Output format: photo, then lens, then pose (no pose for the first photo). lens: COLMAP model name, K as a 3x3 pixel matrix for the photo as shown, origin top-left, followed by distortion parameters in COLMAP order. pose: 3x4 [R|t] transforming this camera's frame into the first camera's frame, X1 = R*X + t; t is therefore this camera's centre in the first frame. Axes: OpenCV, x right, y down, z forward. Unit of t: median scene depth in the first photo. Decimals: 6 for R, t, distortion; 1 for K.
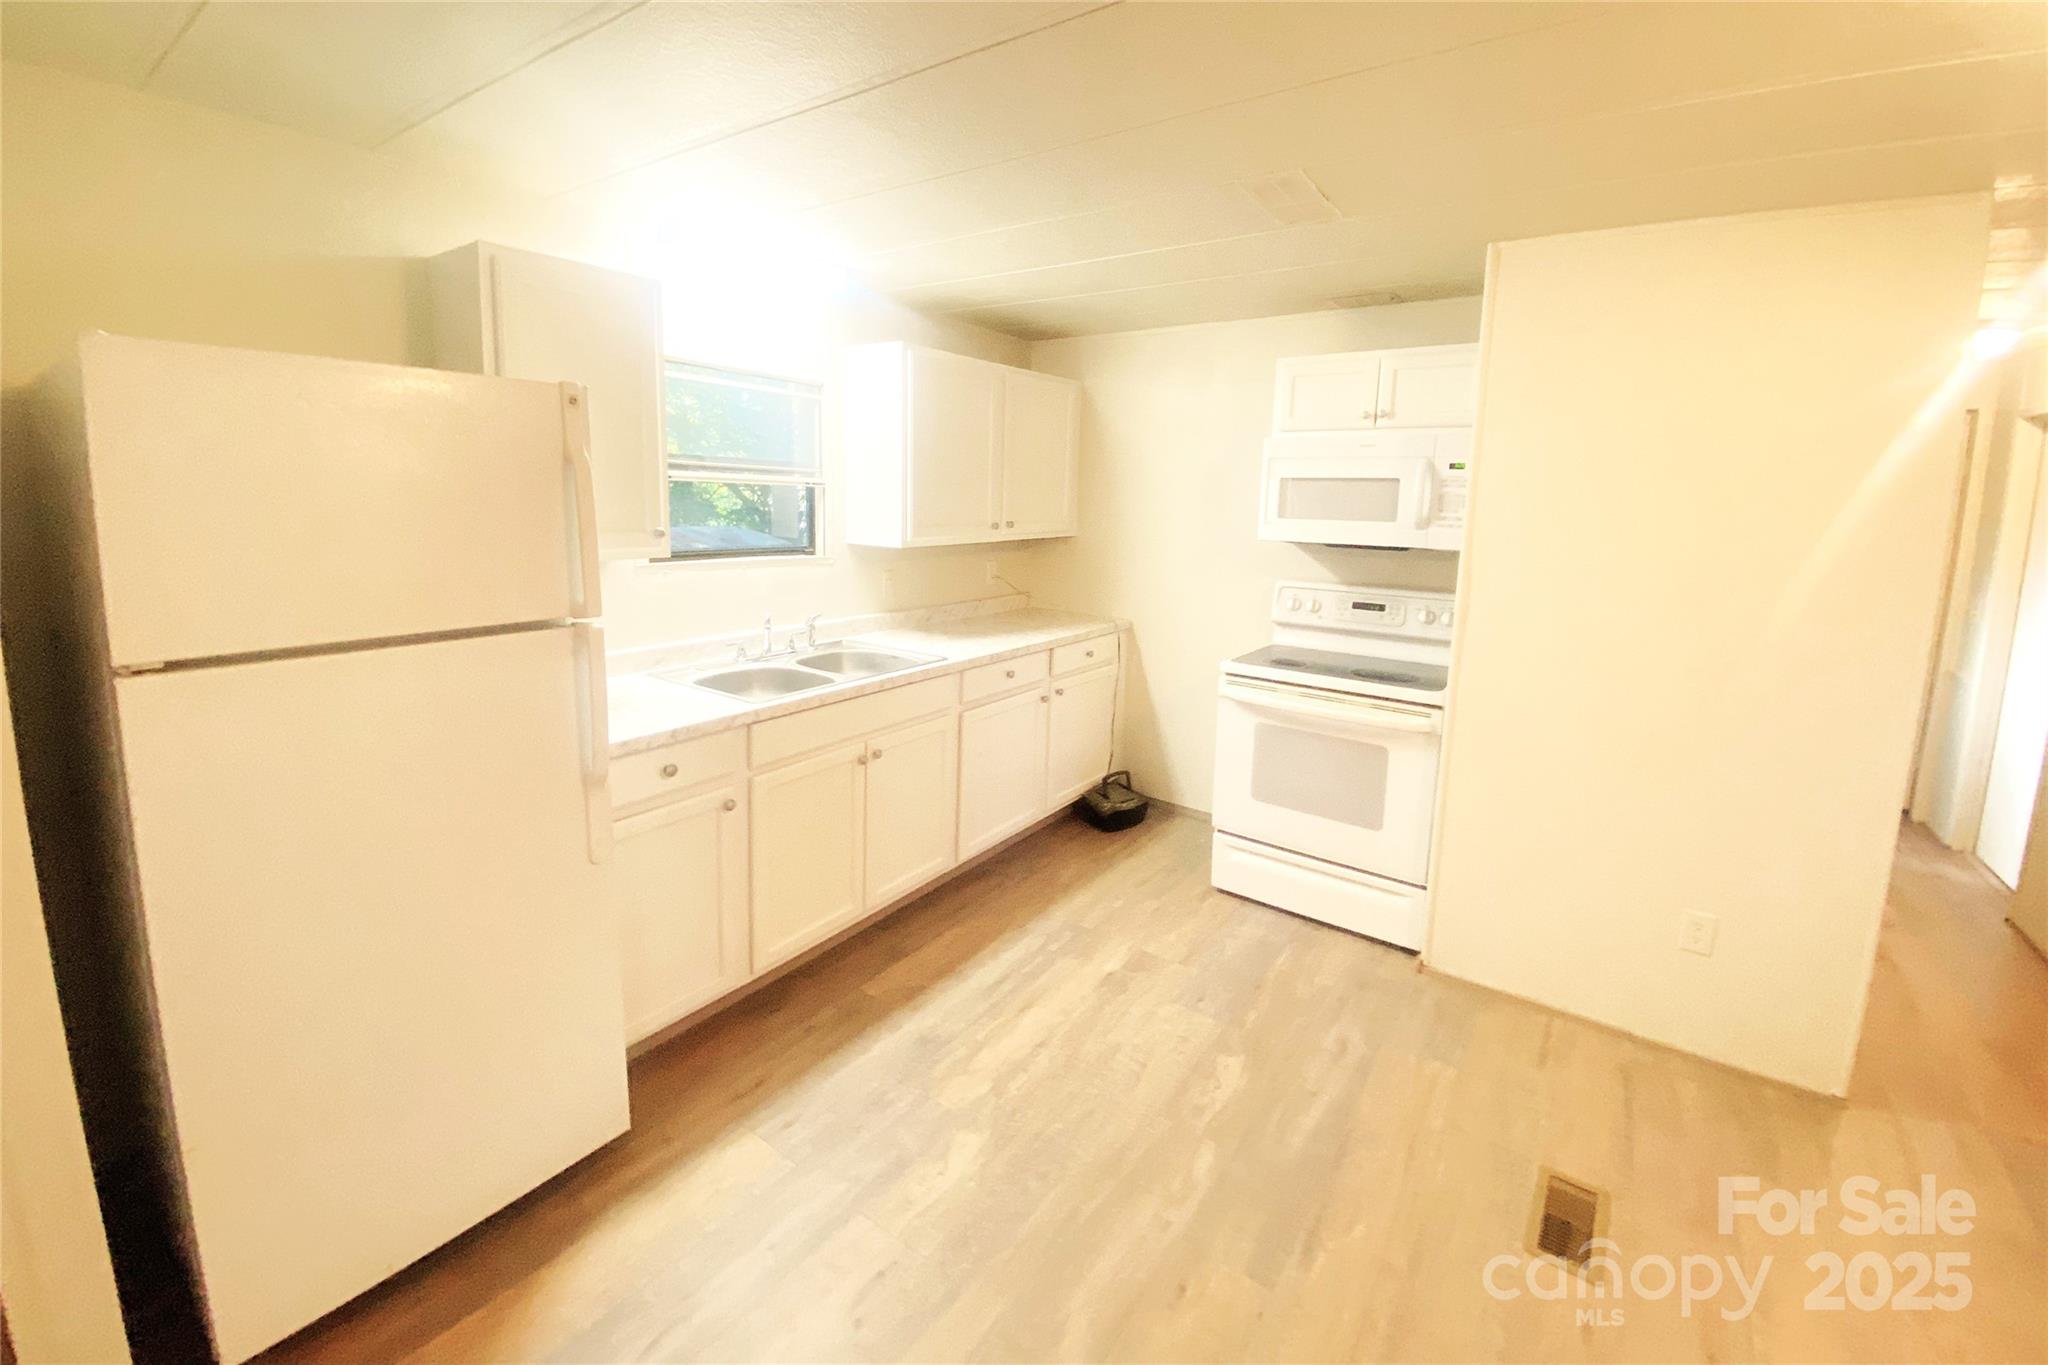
lens RADIAL K [[834.8, 0, 1024.1], [0, 834.8, 593.9], [0, 0, 1]] dist [0.000455, -0.000052]
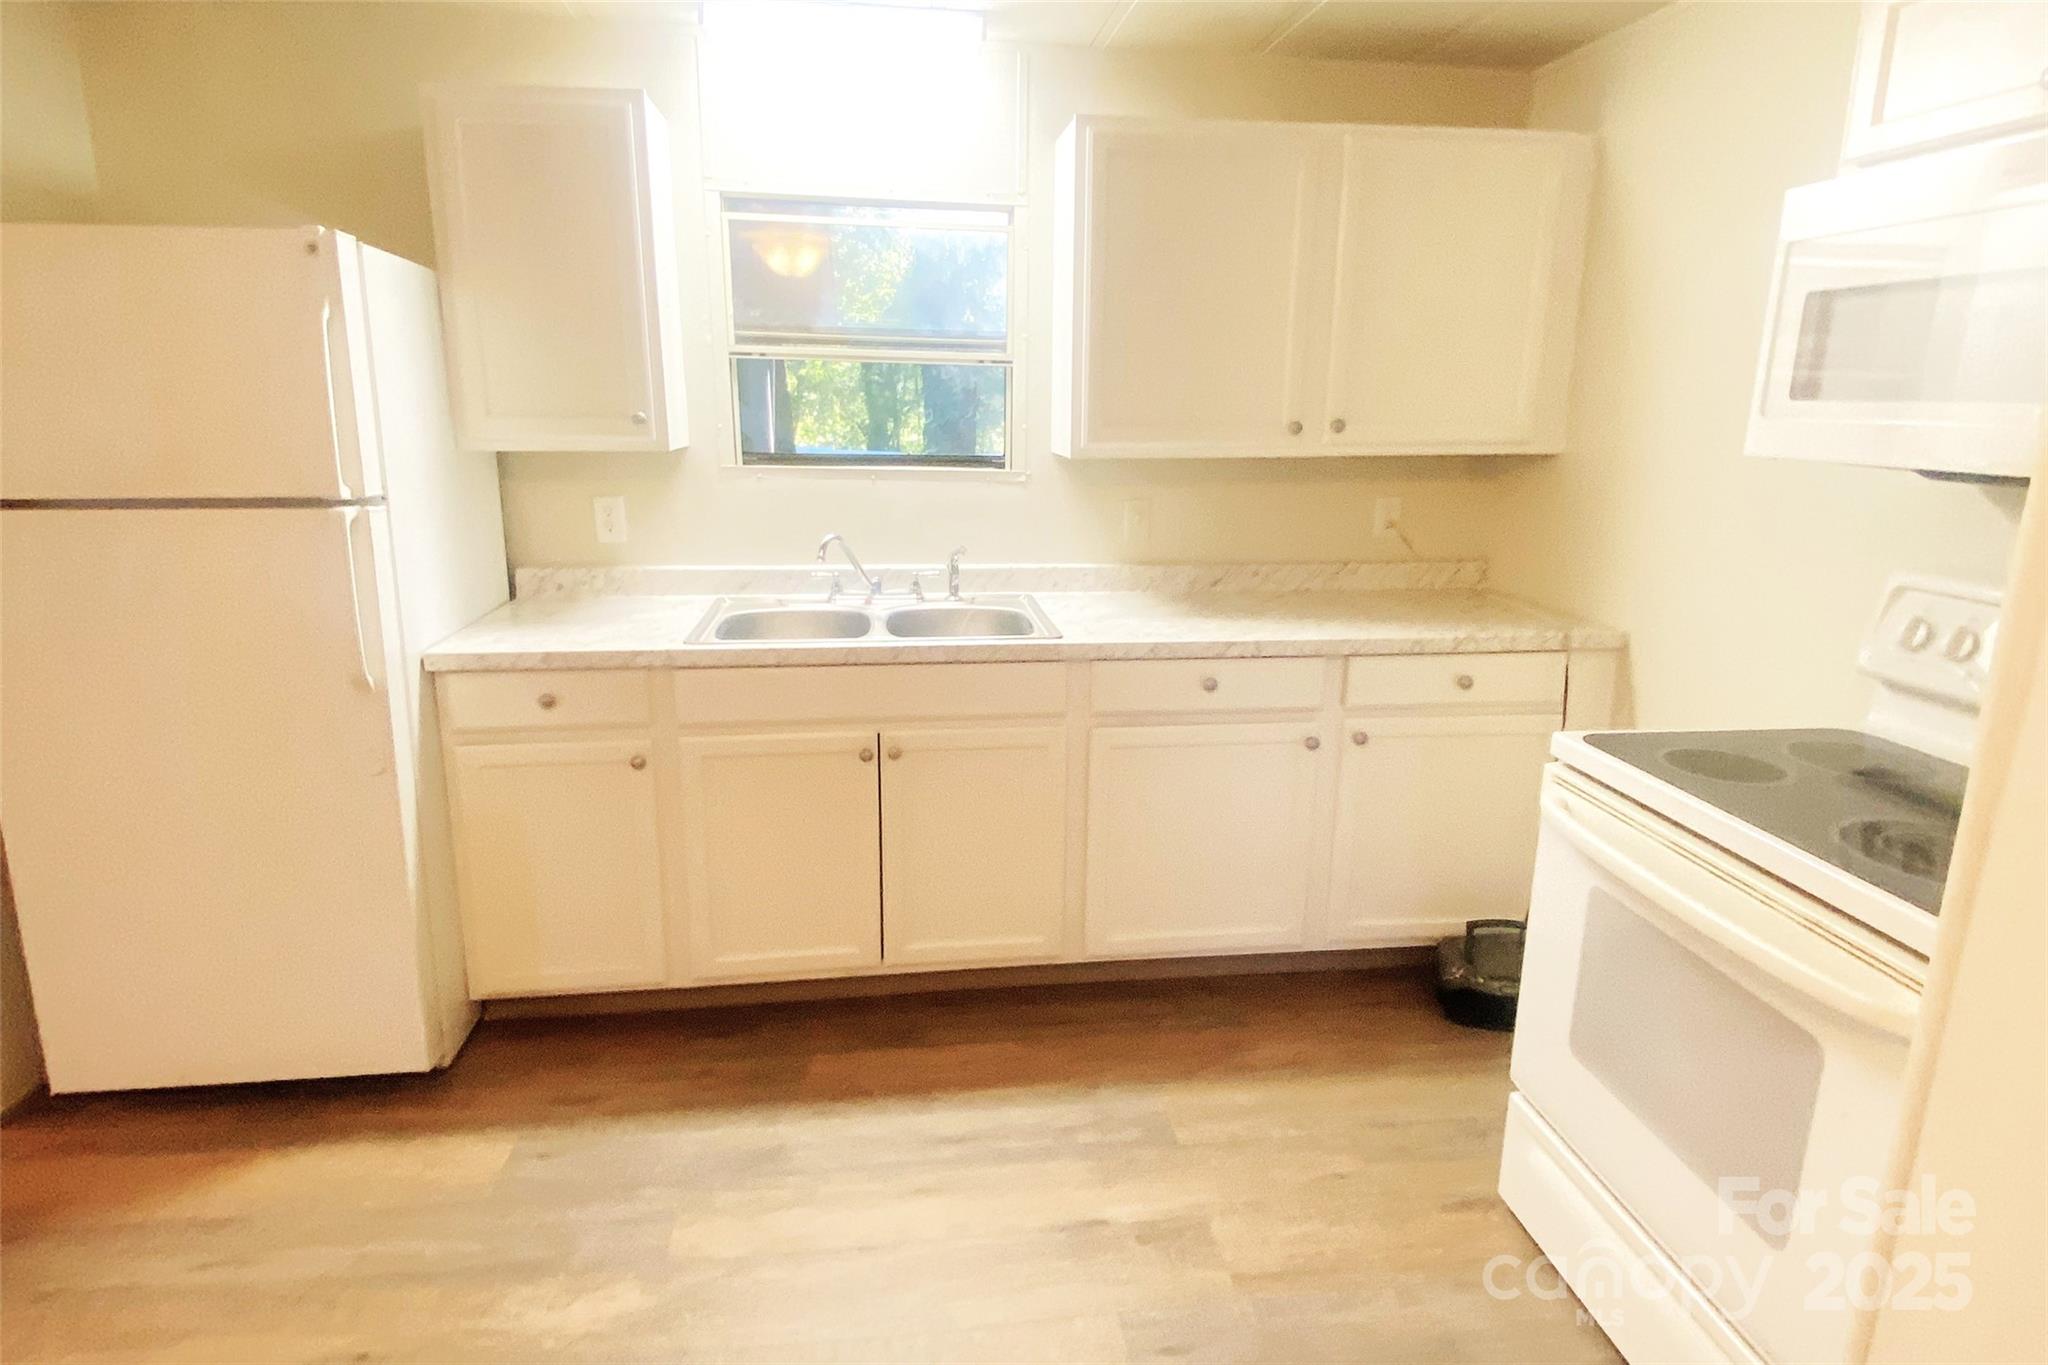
lens RADIAL K [[1104.8, 0, 1024.0], [0, 1104.8, 682.5], [0, 0, 1]] dist [0.024302, -0.000442]
pose [[0.678649, 0.164451, -0.715815, 0.467932], [-0.084819, 0.985638, 0.146024, -0.006457], [0.729549, -0.038384, 0.682851, 0.400394]]
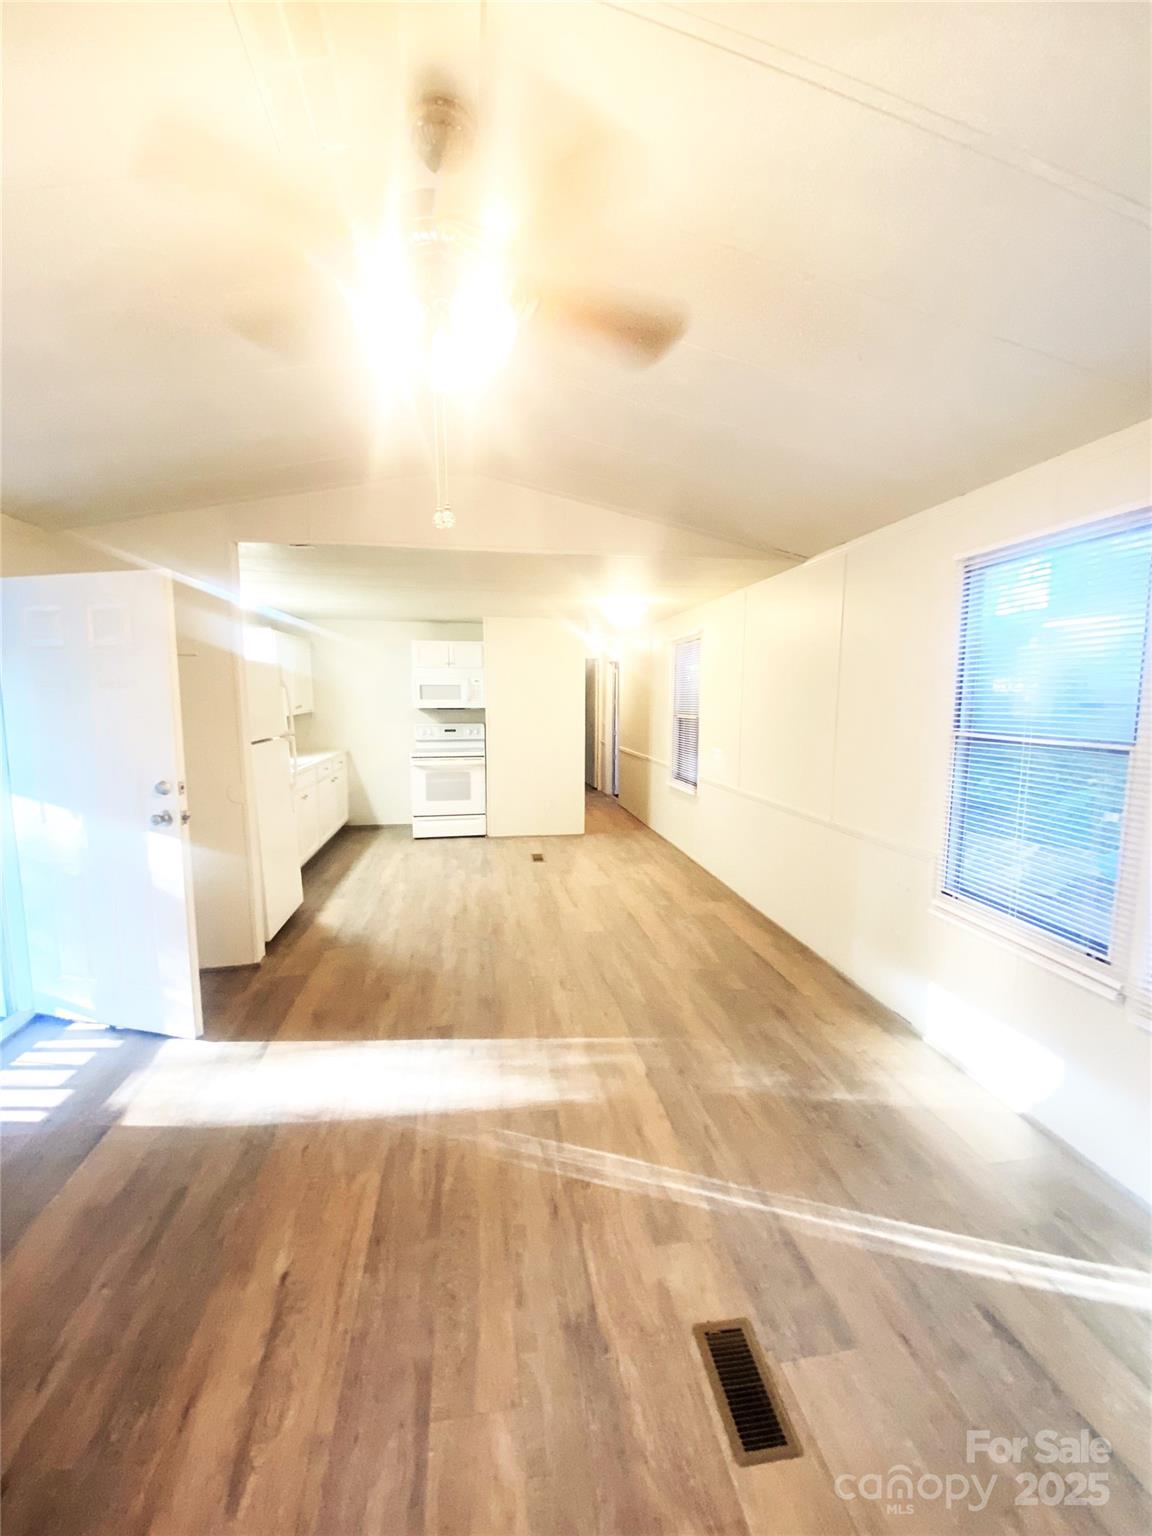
lens RADIAL K [[621.9, 0, 576.0], [0, 621.9, 768.0], [0, 0, 1]] dist [0.011059, -0.017431]
pose [[0.716800, -0.112151, 0.688200, -0.785126], [0.107631, 0.992947, 0.049709, 0.087250], [-0.688922, 0.038440, 0.723816, -0.852692]]
